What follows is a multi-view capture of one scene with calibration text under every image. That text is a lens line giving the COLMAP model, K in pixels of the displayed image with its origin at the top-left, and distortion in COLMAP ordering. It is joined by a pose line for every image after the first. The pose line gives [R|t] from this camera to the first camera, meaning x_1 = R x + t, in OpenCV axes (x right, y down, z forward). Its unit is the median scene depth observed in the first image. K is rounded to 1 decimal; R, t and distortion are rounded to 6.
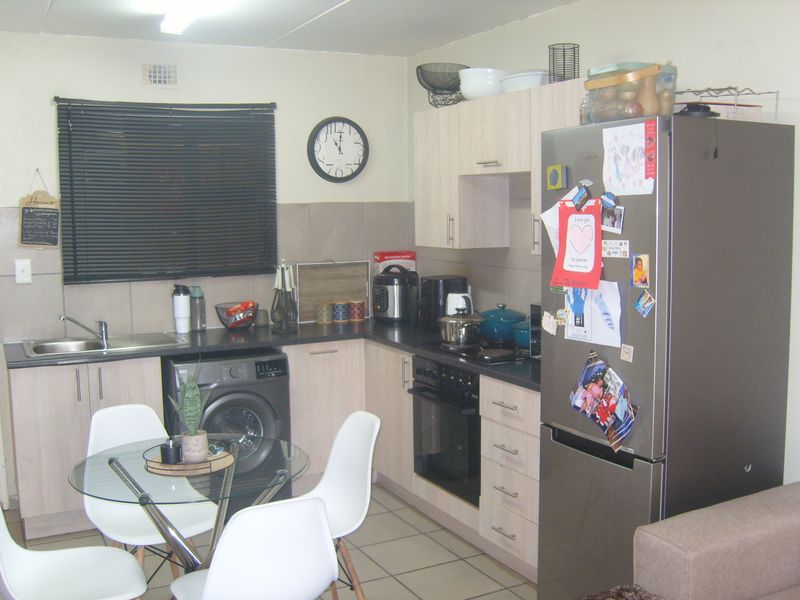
lens RADIAL K [[845.7, 0, 400.0], [0, 845.7, 300.0], [0, 0, 1]] dist [-0.199487, 0.223173]
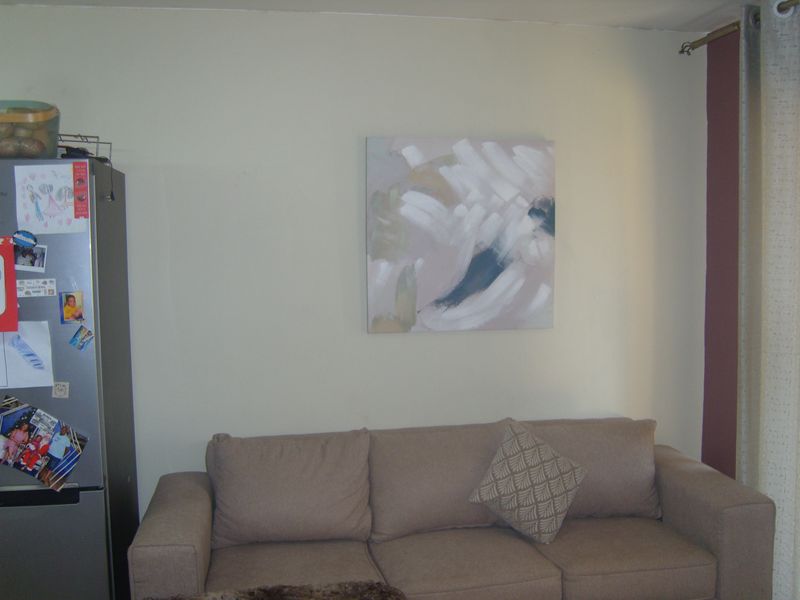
lens RADIAL K [[845.7, 0, 400.0], [0, 845.7, 300.0], [0, 0, 1]] dist [-0.199487, 0.223173]
pose [[0.301583, -0.055274, 0.951836, -0.528879], [0.106282, 0.994045, 0.024051, -0.024277], [-0.947498, 0.093909, 0.305662, 0.290713]]
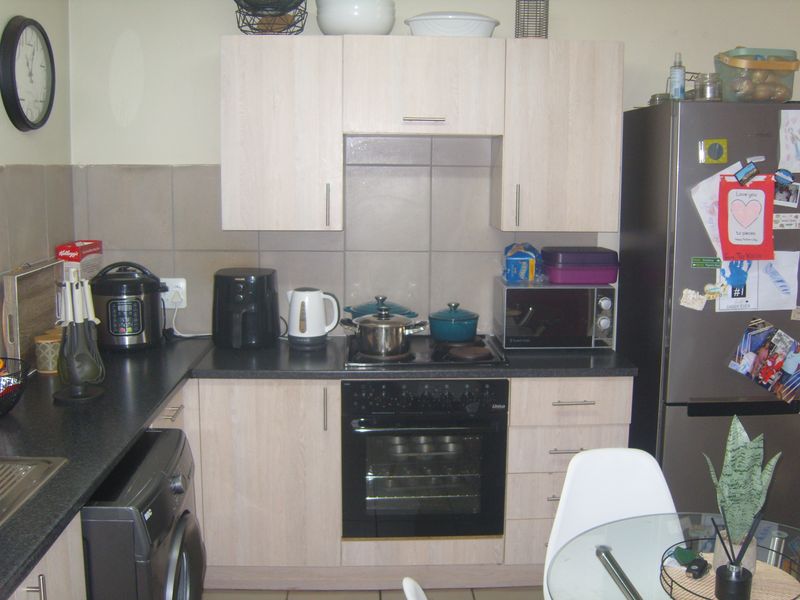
lens RADIAL K [[845.7, 0, 400.0], [0, 845.7, 300.0], [0, 0, 1]] dist [-0.199487, 0.223173]
pose [[0.414524, -0.126749, 0.901169, -0.921667], [0.085971, 0.991279, 0.099878, -0.108164], [-0.905969, 0.036072, 0.421805, 0.996965]]
